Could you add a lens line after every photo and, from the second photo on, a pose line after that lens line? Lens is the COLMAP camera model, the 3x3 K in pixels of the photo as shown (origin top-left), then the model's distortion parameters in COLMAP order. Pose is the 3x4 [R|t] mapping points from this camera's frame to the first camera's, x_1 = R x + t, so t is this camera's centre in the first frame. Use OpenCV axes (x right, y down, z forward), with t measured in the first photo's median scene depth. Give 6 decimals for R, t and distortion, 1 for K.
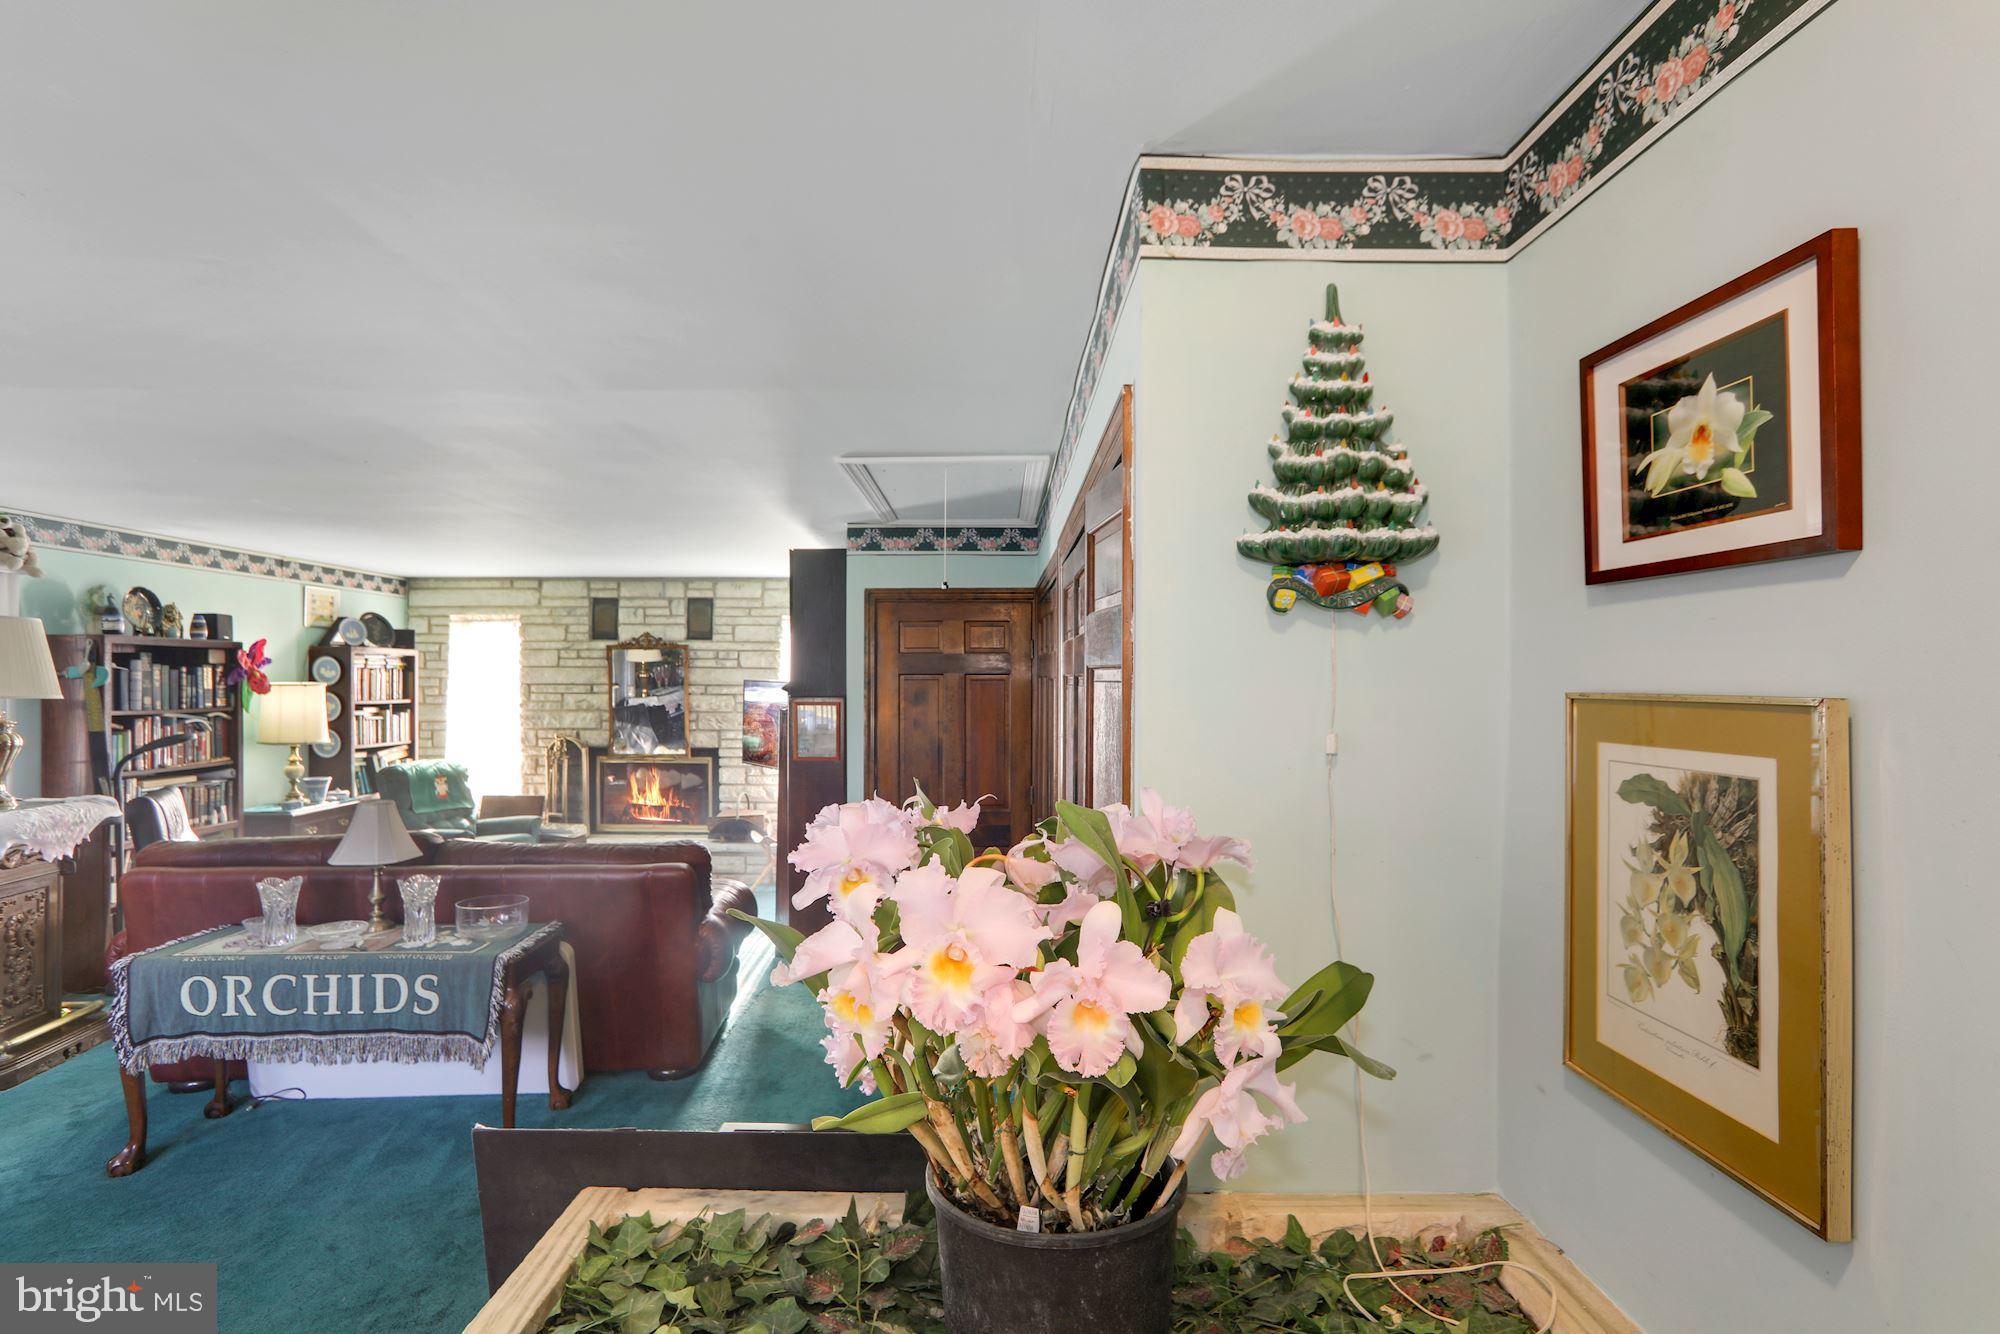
lens RADIAL K [[993.4, 0, 1001.9], [0, 993.4, 683.1], [0, 0, 1]] dist [-0.000873, 0.001444]
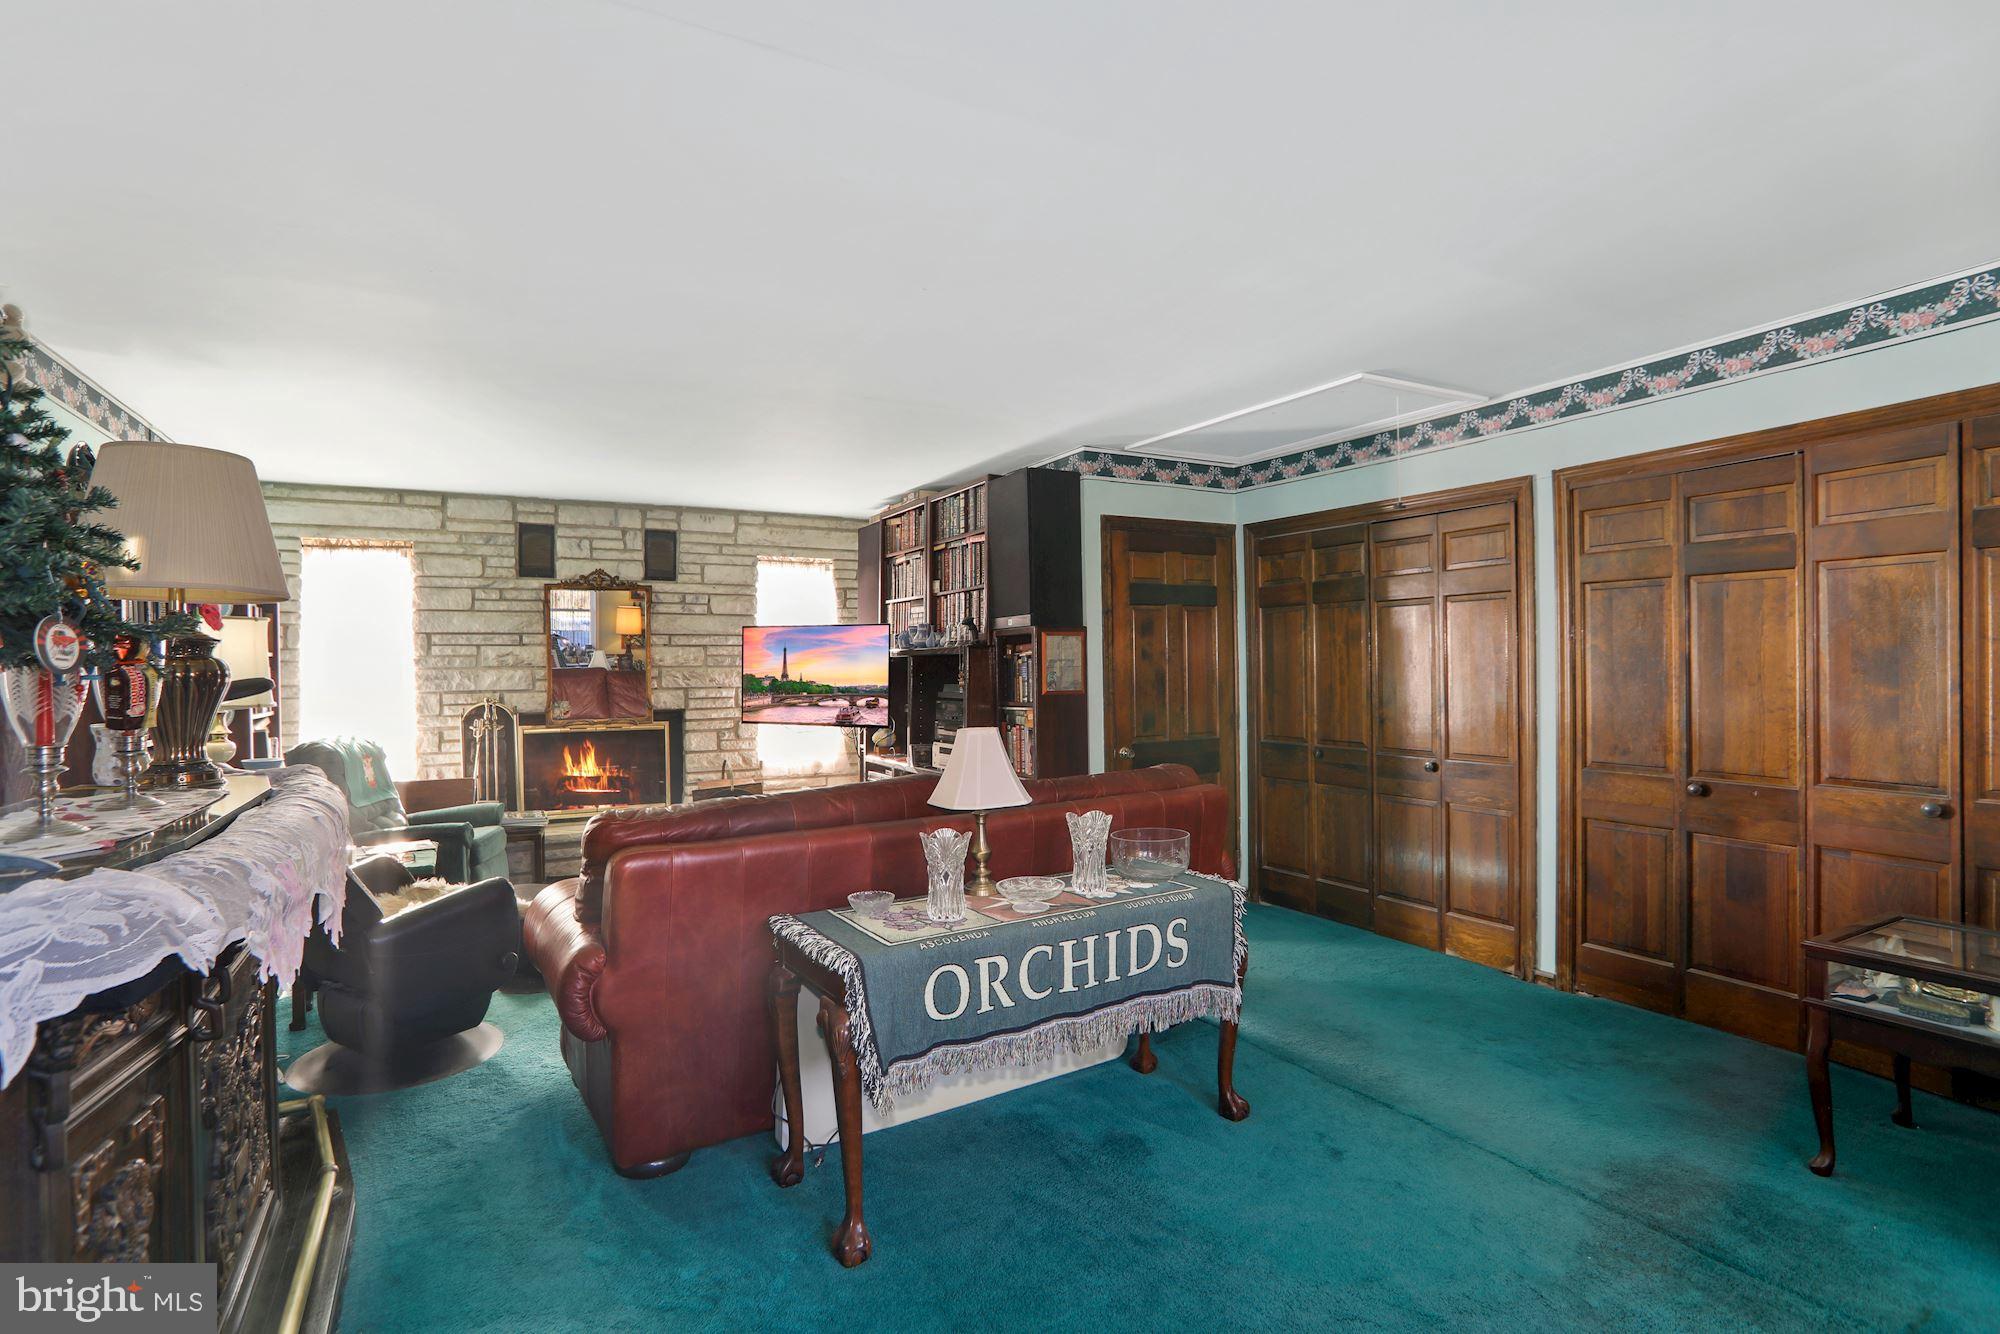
lens RADIAL K [[970.7, 0, 1000.0], [0, 970.7, 667.0], [0, 0, 1]] dist [-0.041905, 0.000366]
pose [[0.865533, -0.015186, 0.500621, -0.465297], [0.017203, 0.999852, 0.000587, 0.033580], [-0.500556, 0.008104, 0.865666, 0.157011]]
